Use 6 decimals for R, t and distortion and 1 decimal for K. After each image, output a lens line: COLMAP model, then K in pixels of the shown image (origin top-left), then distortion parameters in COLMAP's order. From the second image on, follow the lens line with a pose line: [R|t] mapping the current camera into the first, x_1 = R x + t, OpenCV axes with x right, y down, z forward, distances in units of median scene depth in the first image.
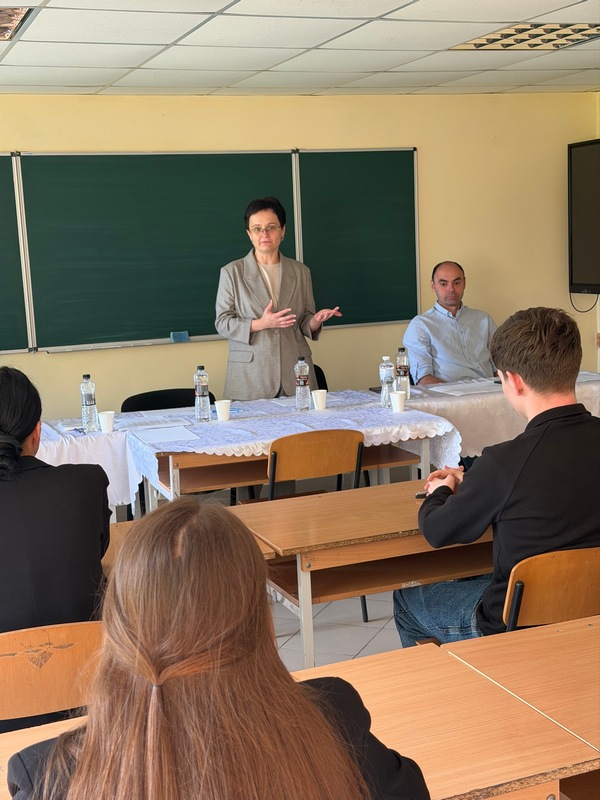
lens RADIAL K [[1110.0, 0, 291.8], [0, 1110.0, 405.4], [0, 0, 1]] dist [0.143793, 0.000000]
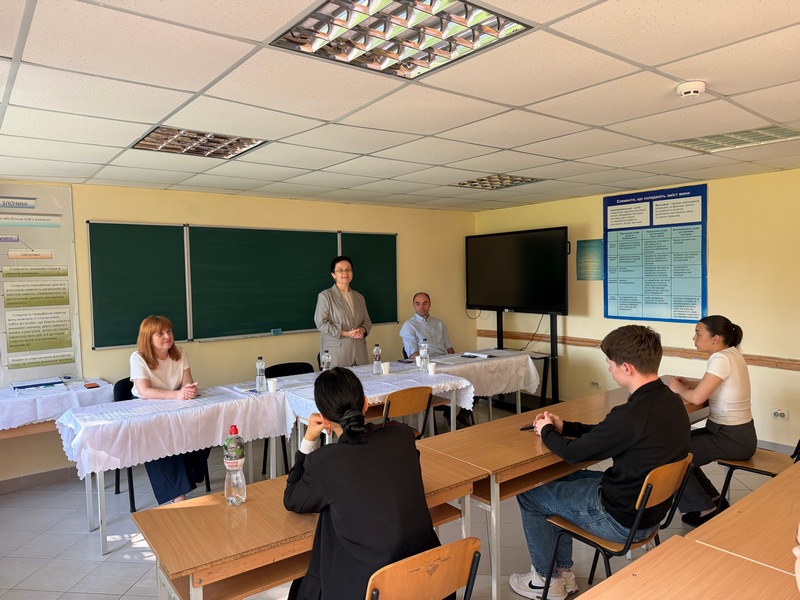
lens RADIAL K [[551.7, 0, 392.9], [0, 551.7, 299.0], [0, 0, 1]] dist [0.060564, -0.059575]
pose [[0.956639, 0.017120, 0.290771, -0.203122], [0.015479, 0.993872, -0.109445, -0.017009], [-0.290863, 0.109201, 0.950512, 0.133955]]
